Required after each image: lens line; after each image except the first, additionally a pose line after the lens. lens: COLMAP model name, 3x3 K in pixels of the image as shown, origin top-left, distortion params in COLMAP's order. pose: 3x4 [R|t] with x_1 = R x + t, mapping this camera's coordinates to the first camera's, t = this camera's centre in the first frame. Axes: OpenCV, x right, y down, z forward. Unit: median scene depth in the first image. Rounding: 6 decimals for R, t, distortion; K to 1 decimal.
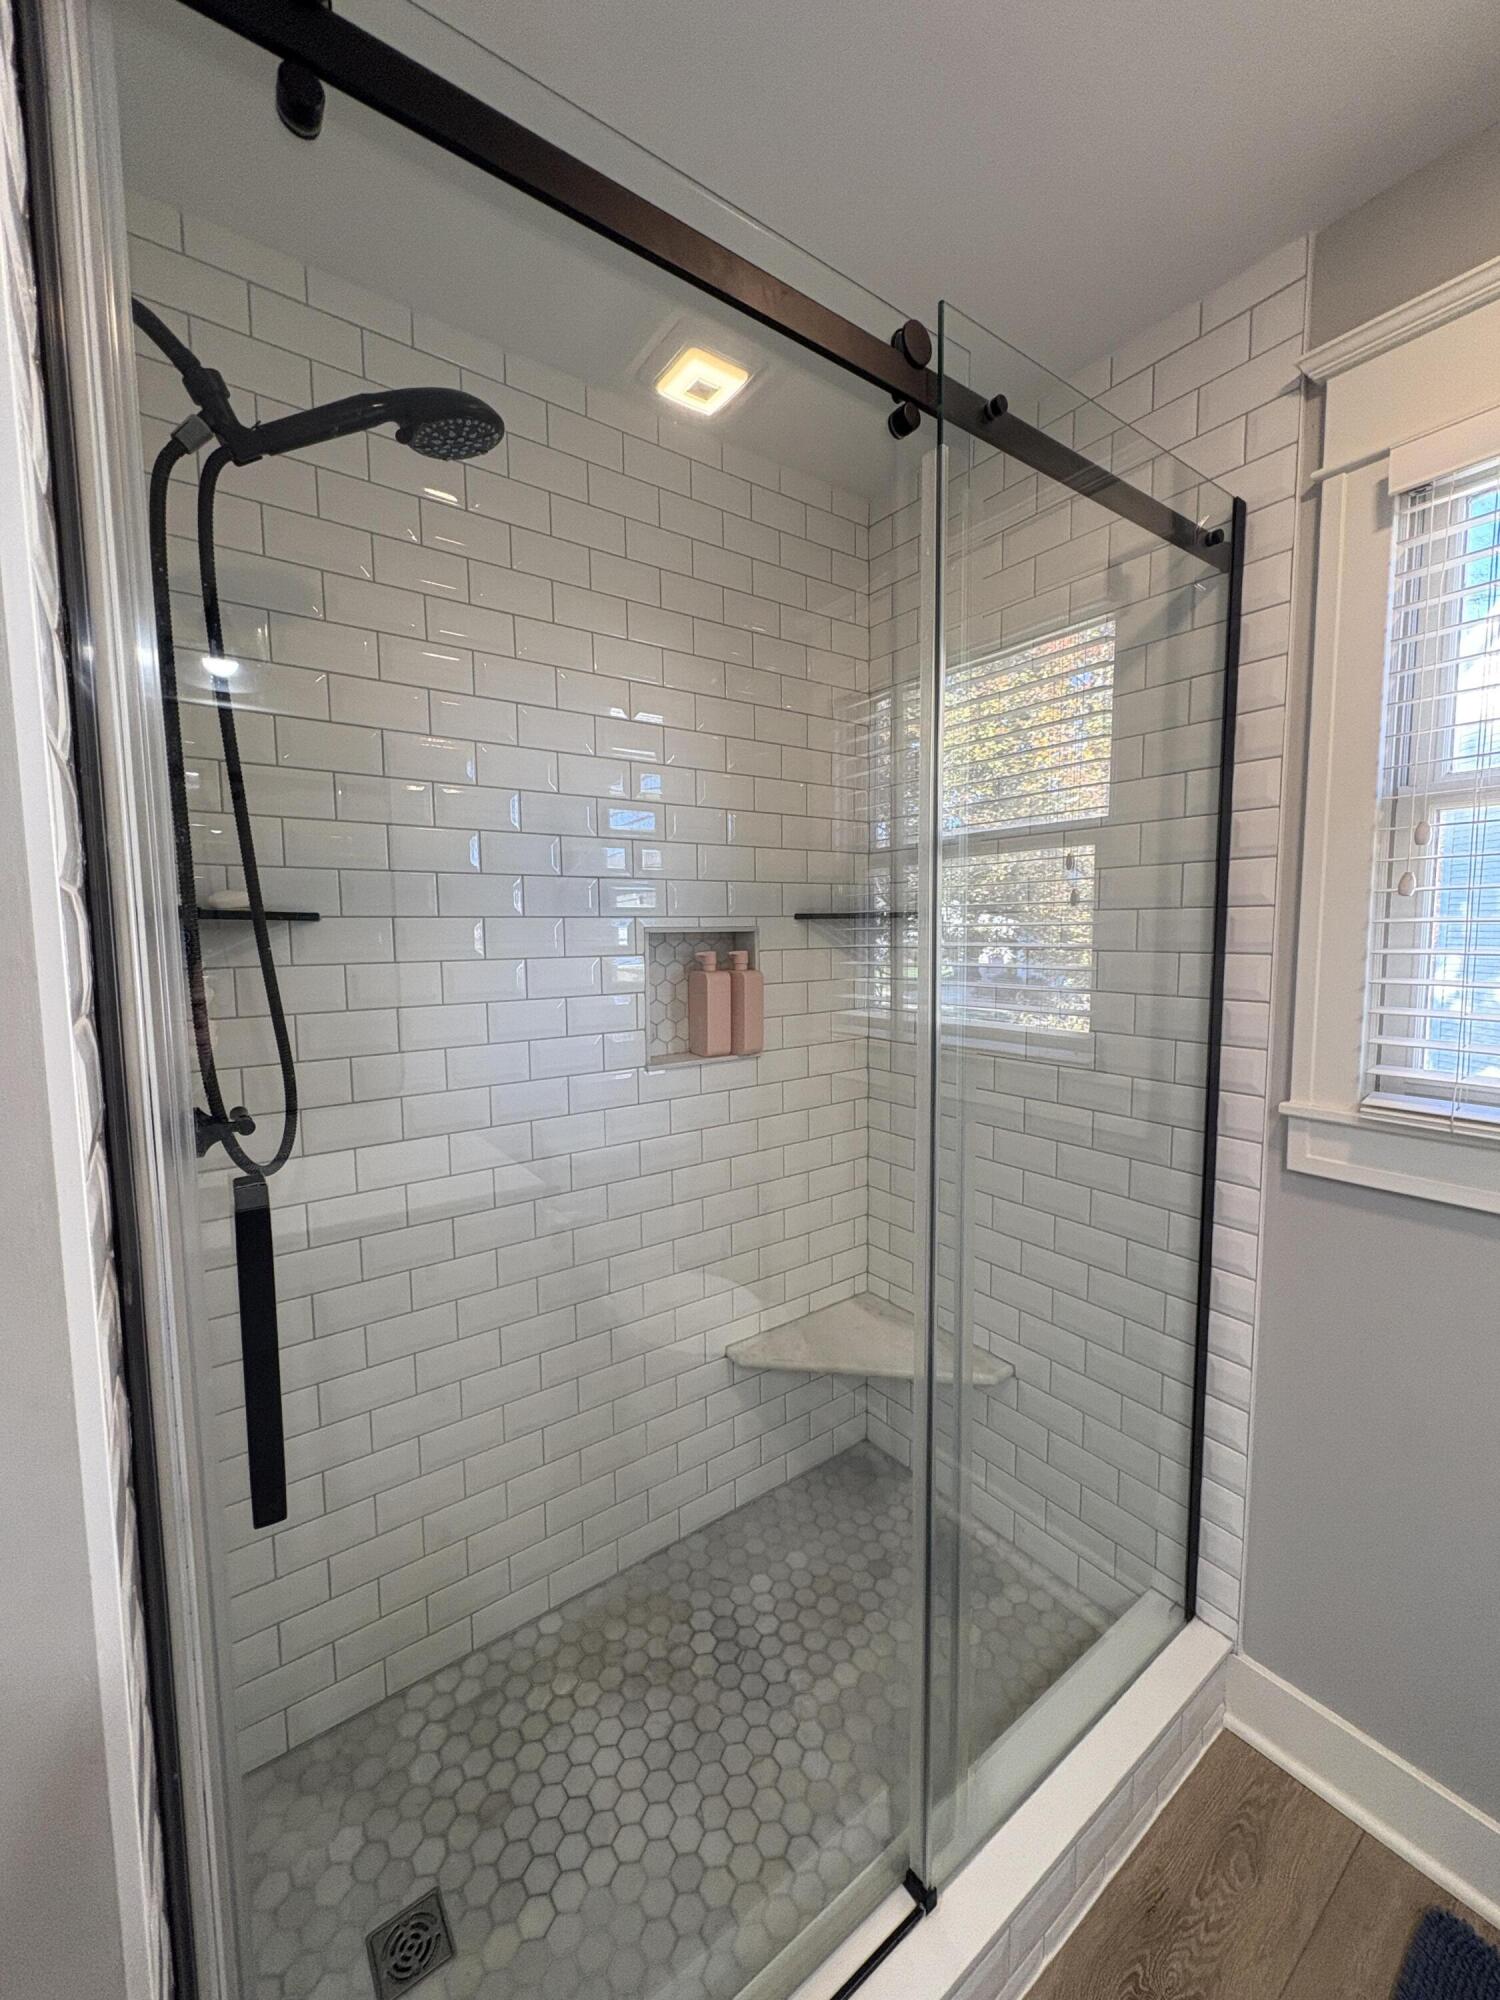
lens RADIAL K [[795.6, 0, 750.0], [0, 795.6, 1000.0], [0, 0, 1]] dist [0.001080, -0.000242]
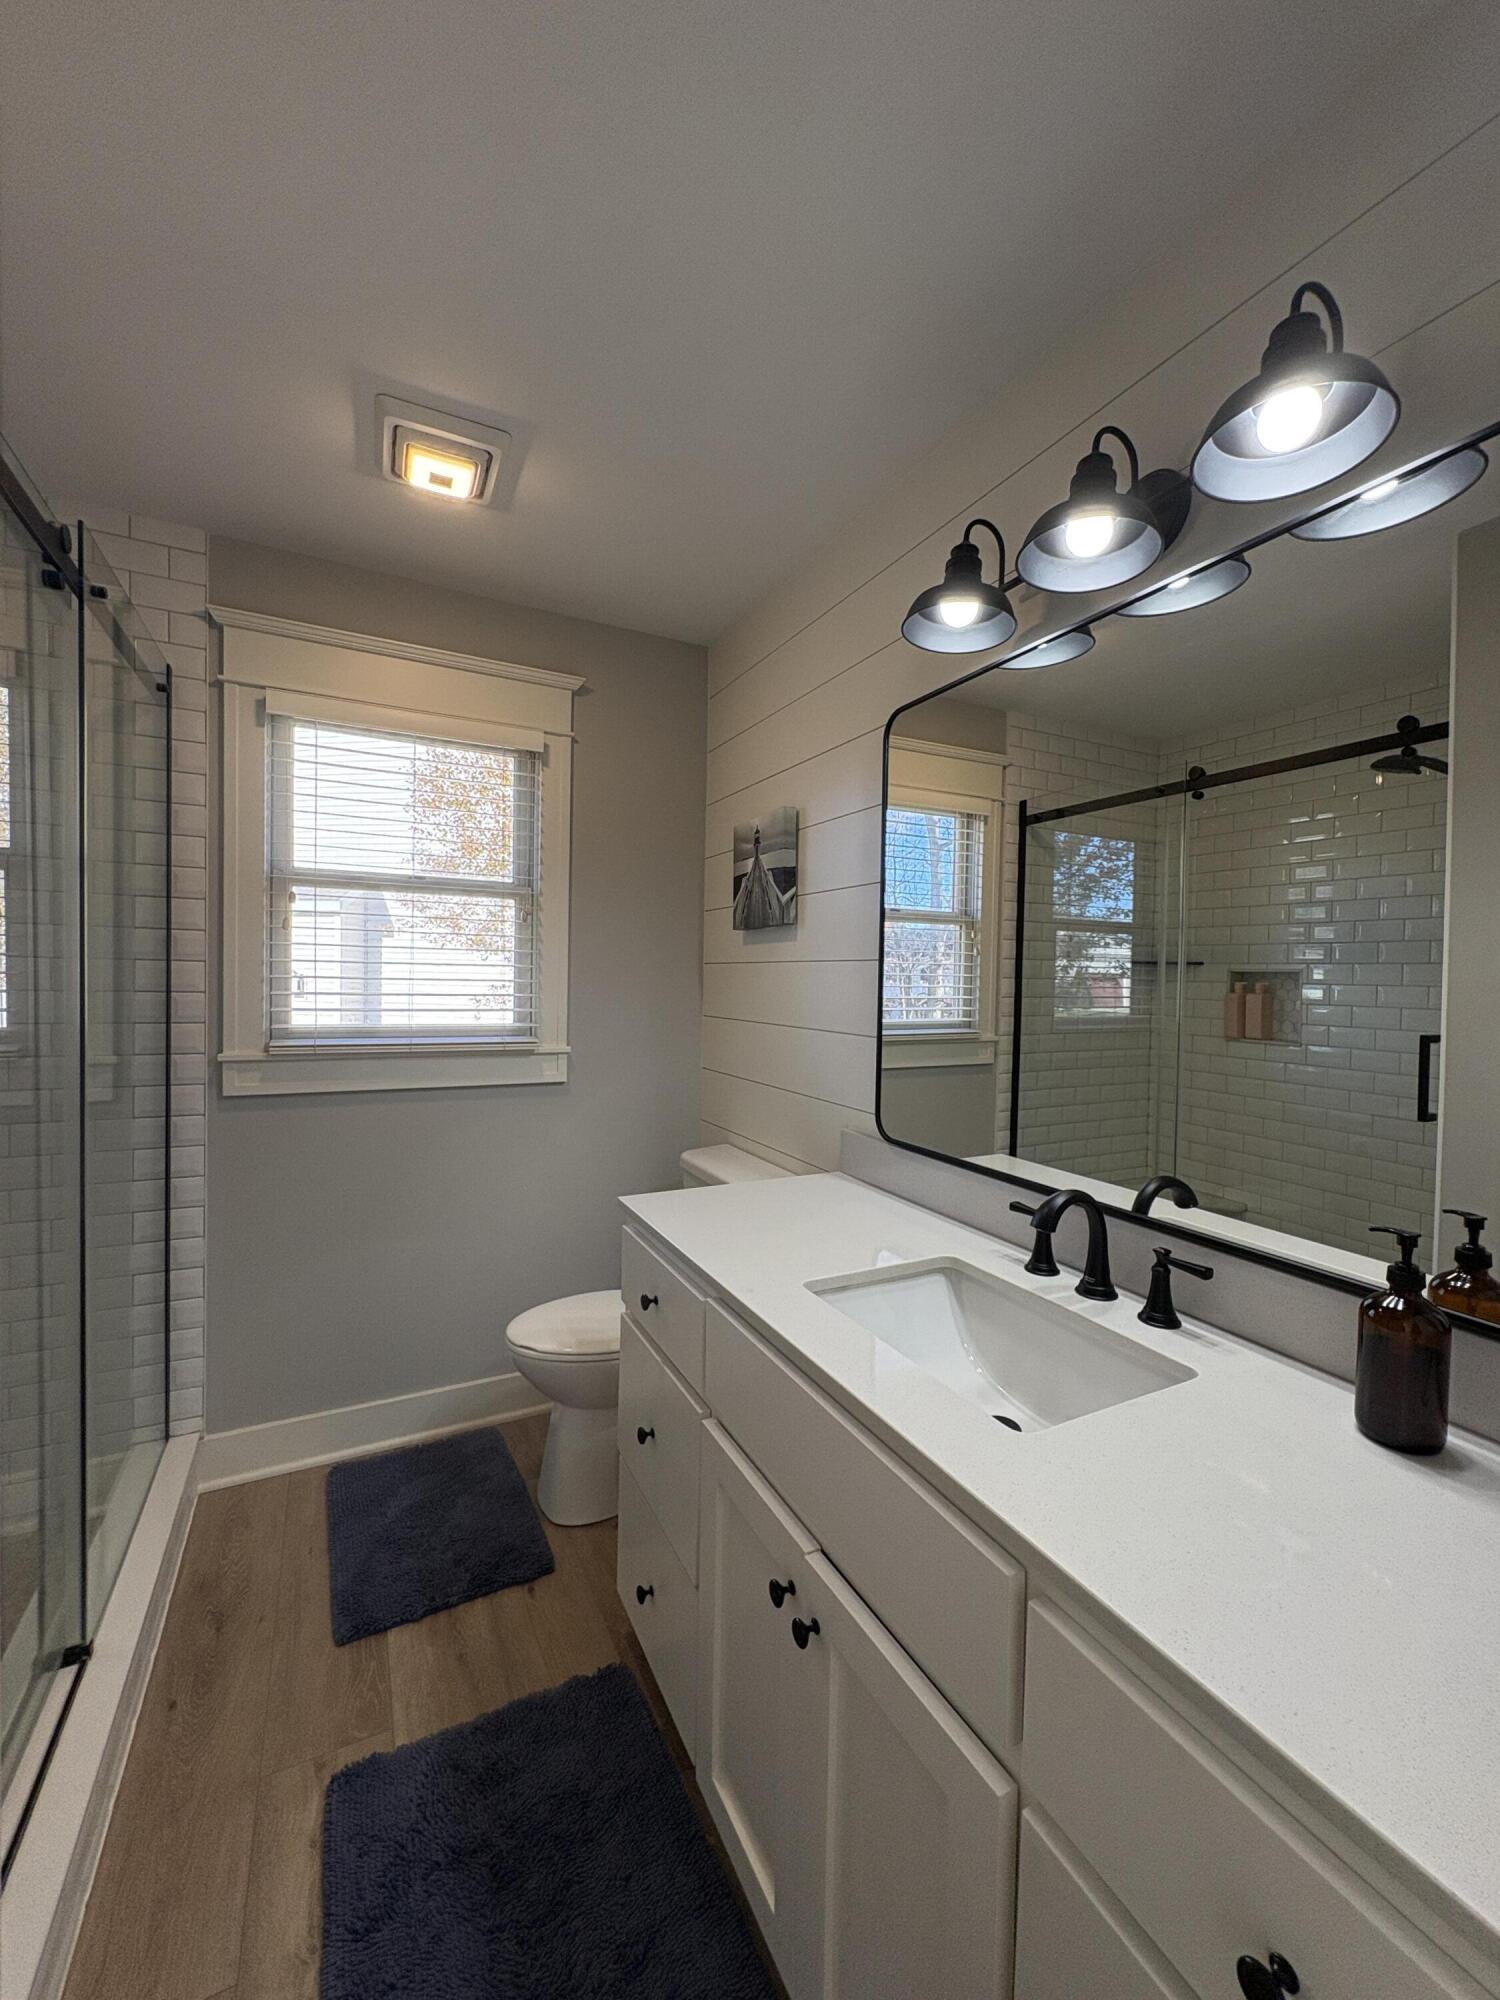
lens RADIAL K [[795.6, 0, 750.0], [0, 795.6, 1000.0], [0, 0, 1]] dist [0.001080, -0.000242]
pose [[0.159926, -0.016755, 0.986987, -0.734840], [0.066008, 0.997800, 0.006243, 0.081302], [-0.984920, 0.064150, 0.160680, -0.311610]]
